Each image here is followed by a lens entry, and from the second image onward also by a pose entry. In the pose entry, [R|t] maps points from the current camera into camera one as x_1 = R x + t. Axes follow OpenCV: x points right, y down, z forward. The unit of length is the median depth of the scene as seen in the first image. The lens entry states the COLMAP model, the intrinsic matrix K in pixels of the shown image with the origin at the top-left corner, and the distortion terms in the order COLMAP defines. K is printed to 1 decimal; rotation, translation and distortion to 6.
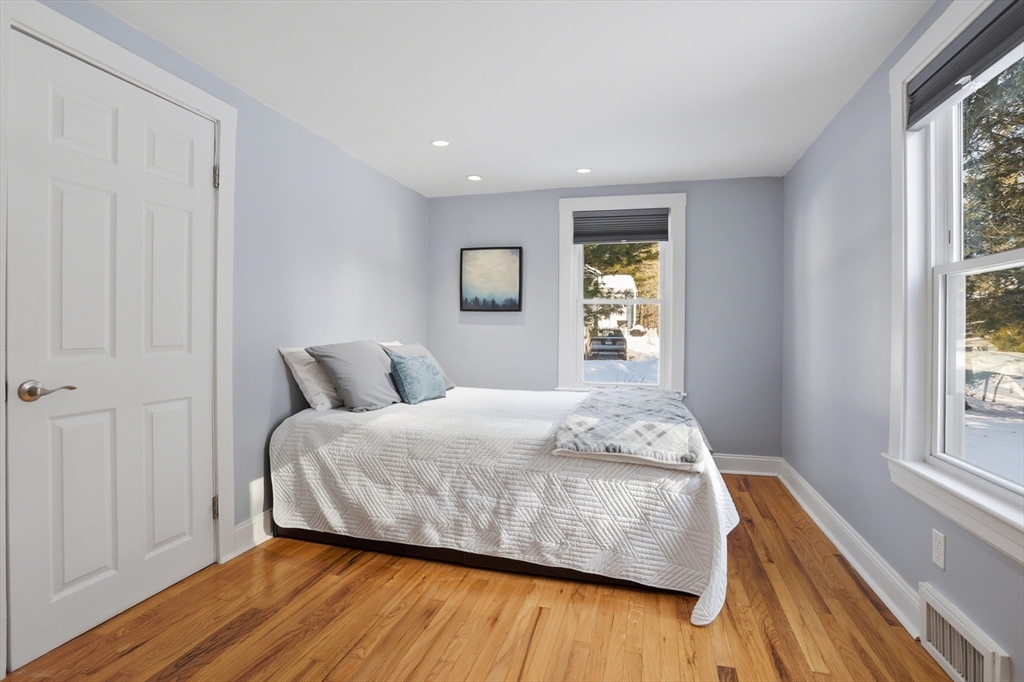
lens RADIAL K [[514.3, 0, 507.0], [0, 514.3, 333.9], [0, 0, 1]] dist [-0.086190, 0.041406]
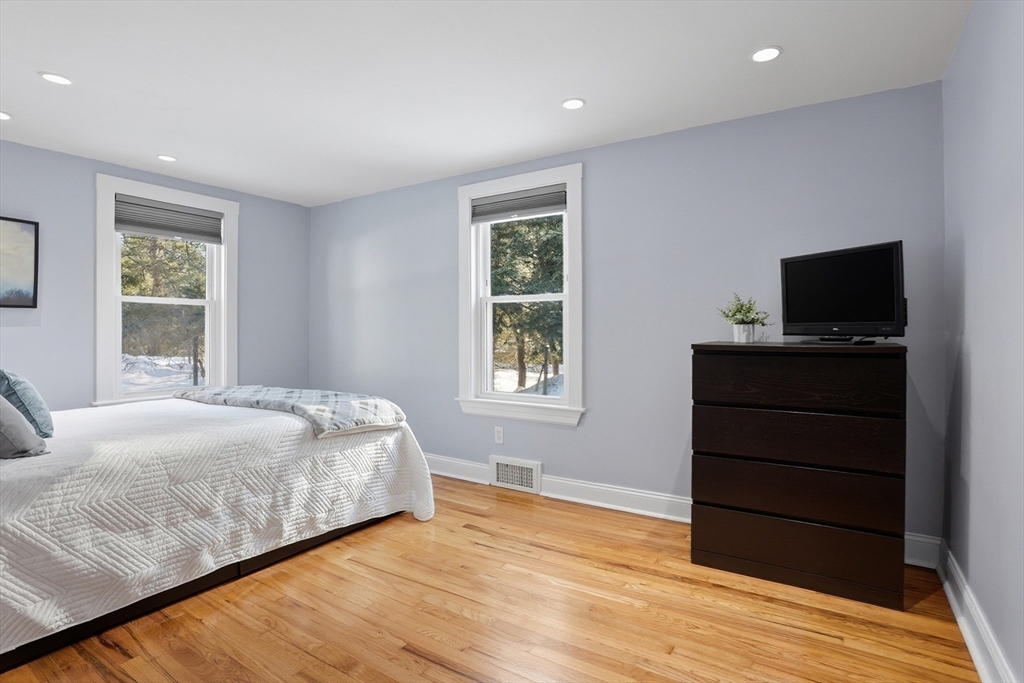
lens RADIAL K [[514.3, 0, 507.0], [0, 514.3, 334.4], [0, 0, 1]] dist [-0.086190, 0.041406]
pose [[0.308012, -0.018875, 0.951195, -0.837555], [0.012969, 0.999794, 0.015640, -0.013148], [-0.951294, 0.007518, 0.308193, 0.222350]]
